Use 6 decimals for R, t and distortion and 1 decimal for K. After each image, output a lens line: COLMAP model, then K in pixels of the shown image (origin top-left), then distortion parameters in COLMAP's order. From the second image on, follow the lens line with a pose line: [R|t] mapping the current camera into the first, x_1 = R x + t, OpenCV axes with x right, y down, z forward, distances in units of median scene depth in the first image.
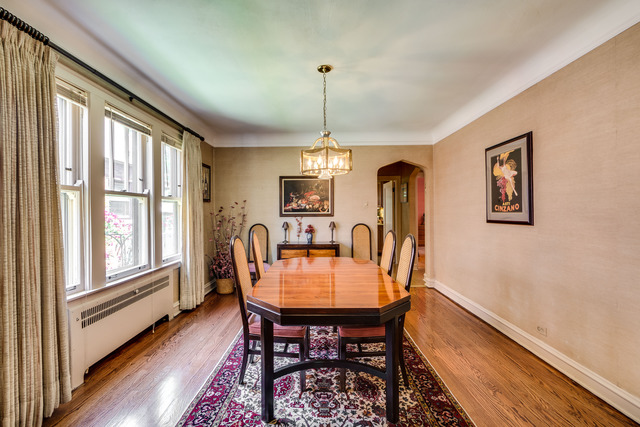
lens RADIAL K [[285.4, 0, 319.5], [0, 285.4, 214.1], [0, 0, 1]] dist [-0.003991, -0.000504]
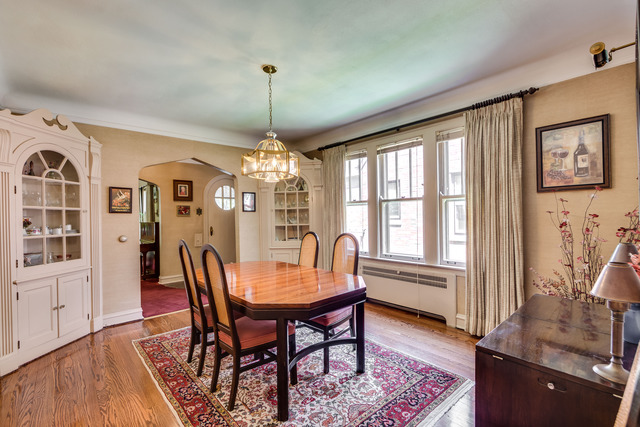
lens RADIAL K [[285.4, 0, 319.6], [0, 285.4, 215.4], [0, 0, 1]] dist [-0.003991, -0.000504]
pose [[-0.744230, 0.017171, -0.667702, 0.481313], [0.012154, 0.999852, 0.012165, -0.016478], [0.667812, 0.000939, -0.744329, 1.613395]]
